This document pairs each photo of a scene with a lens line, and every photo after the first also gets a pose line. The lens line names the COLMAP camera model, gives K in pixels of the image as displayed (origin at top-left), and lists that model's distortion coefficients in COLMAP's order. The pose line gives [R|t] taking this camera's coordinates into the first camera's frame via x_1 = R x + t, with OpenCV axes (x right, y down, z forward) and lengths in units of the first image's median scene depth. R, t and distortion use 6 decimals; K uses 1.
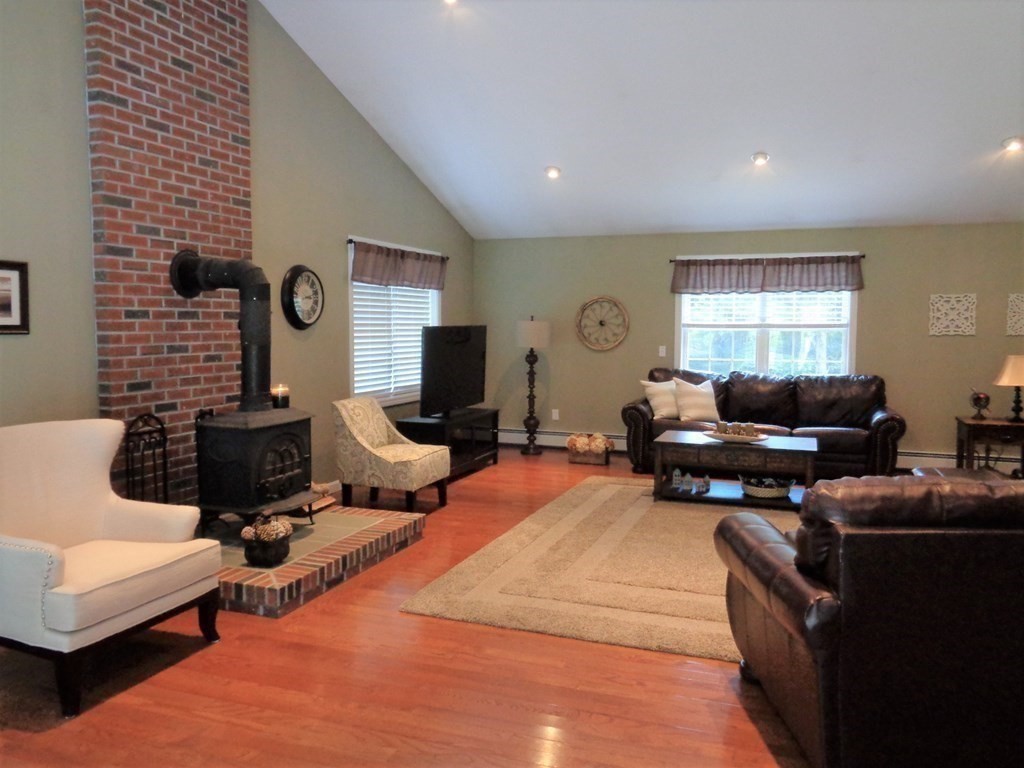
lens RADIAL K [[773.8, 0, 515.6], [0, 773.8, 381.8], [0, 0, 1]] dist [0.011828, 0.001279]
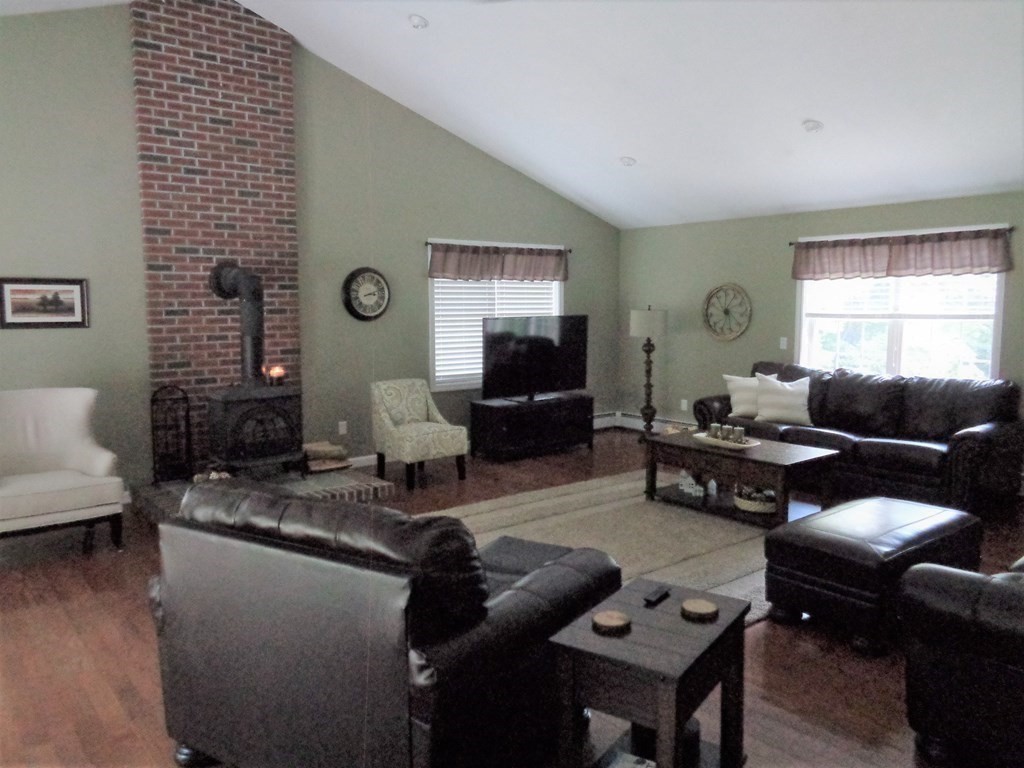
lens RADIAL K [[773.8, 0, 571.9], [0, 773.8, 380.6], [0, 0, 1]] dist [0.011828, 0.001279]
pose [[0.866302, 0.046398, -0.497361, 0.468499], [-0.031848, 0.998781, 0.037703, -0.023757], [0.498504, -0.016822, 0.866724, 0.090952]]
